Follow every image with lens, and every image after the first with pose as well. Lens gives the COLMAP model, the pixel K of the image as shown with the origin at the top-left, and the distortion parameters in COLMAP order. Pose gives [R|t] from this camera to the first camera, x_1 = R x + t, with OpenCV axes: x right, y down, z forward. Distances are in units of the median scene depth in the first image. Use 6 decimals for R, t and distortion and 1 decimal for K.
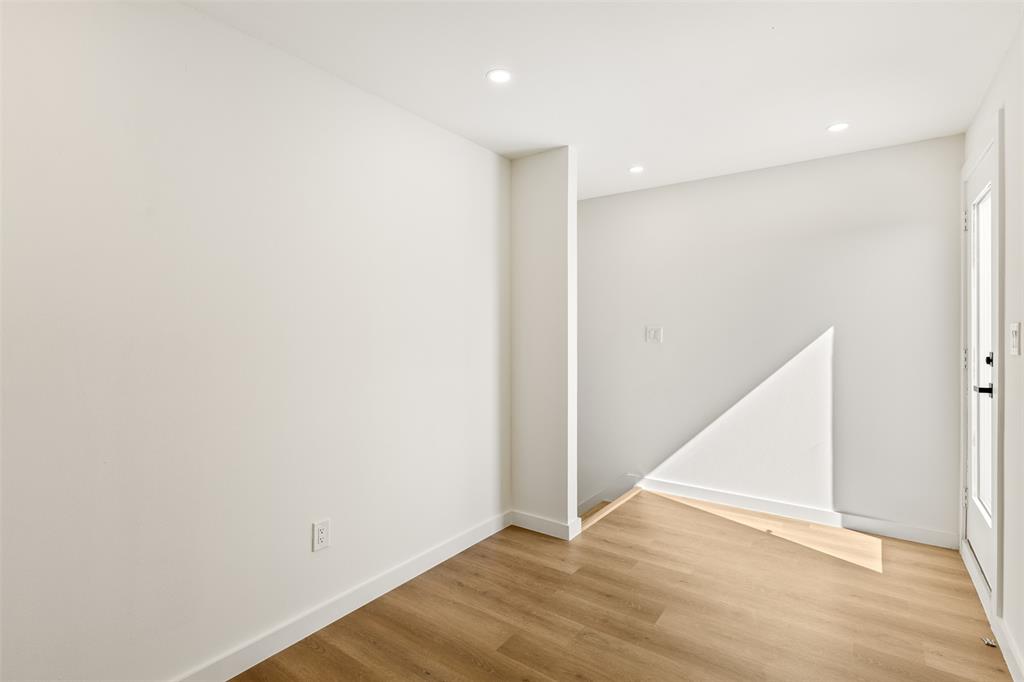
lens RADIAL K [[488.7, 0, 516.3], [0, 488.7, 333.2], [0, 0, 1]] dist [0.003413, -0.002406]
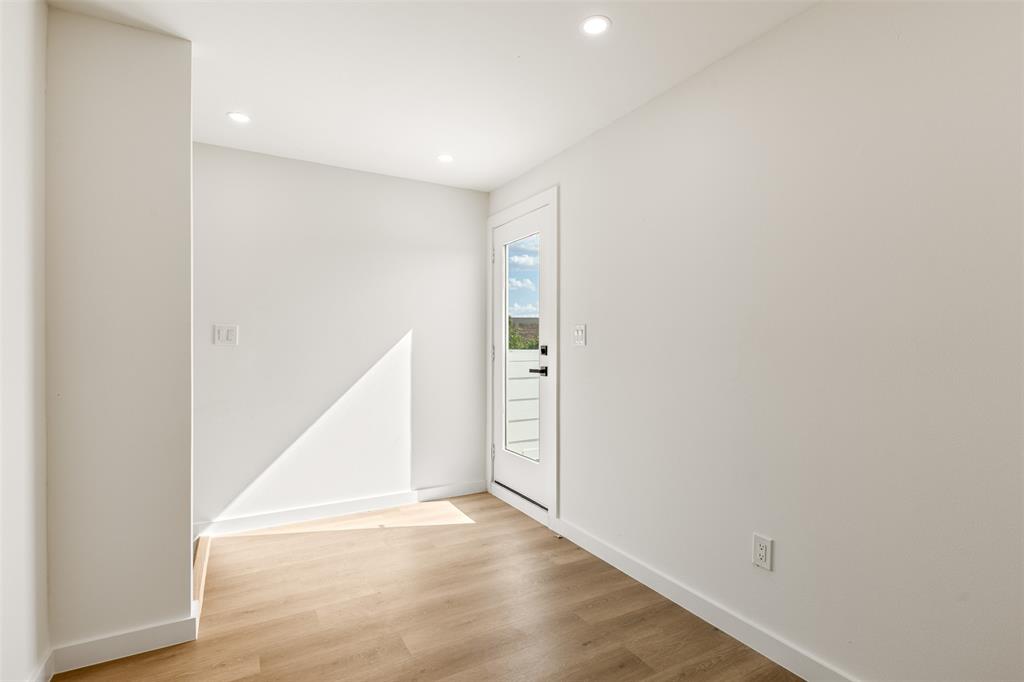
lens RADIAL K [[488.7, 0, 513.4], [0, 488.7, 347.4], [0, 0, 1]] dist [0.003413, -0.002406]
pose [[0.416308, -0.003600, 0.909217, -0.301261], [0.001876, 0.999993, 0.003101, 0.026540], [-0.909222, 0.000415, 0.416312, 0.318492]]
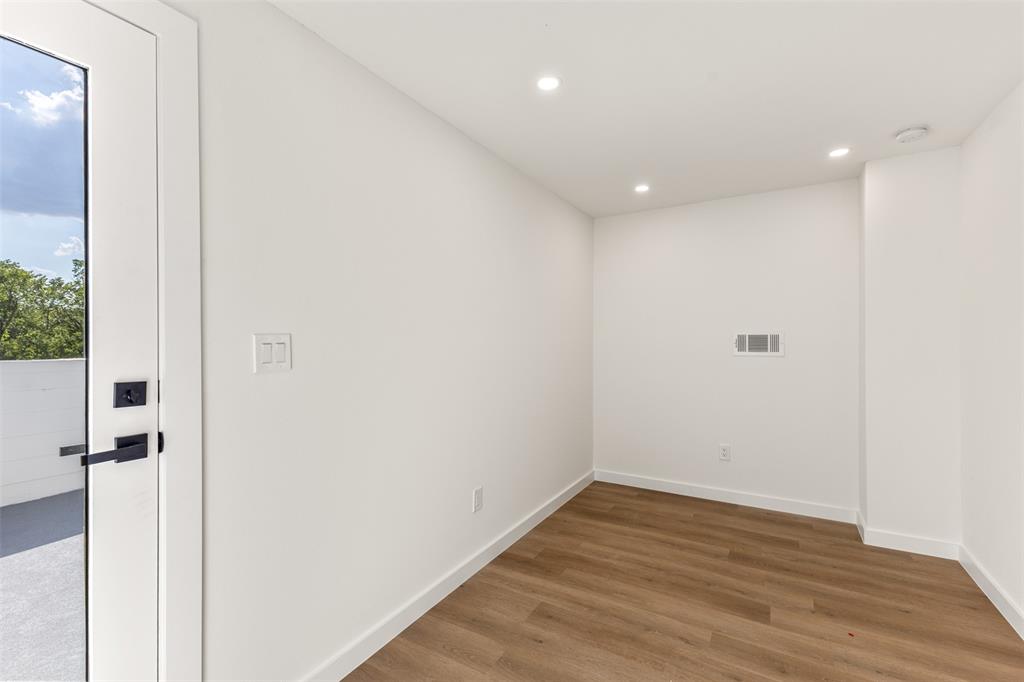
lens RADIAL K [[443.5, 0, 511.1], [0, 443.5, 338.1], [0, 0, 1]] dist [0.006935, -0.000126]
pose [[-0.996321, 0.005338, -0.085538, 0.407339], [0.004707, 0.999960, 0.007580, -0.011790], [0.085575, 0.007149, -0.996306, 1.107913]]
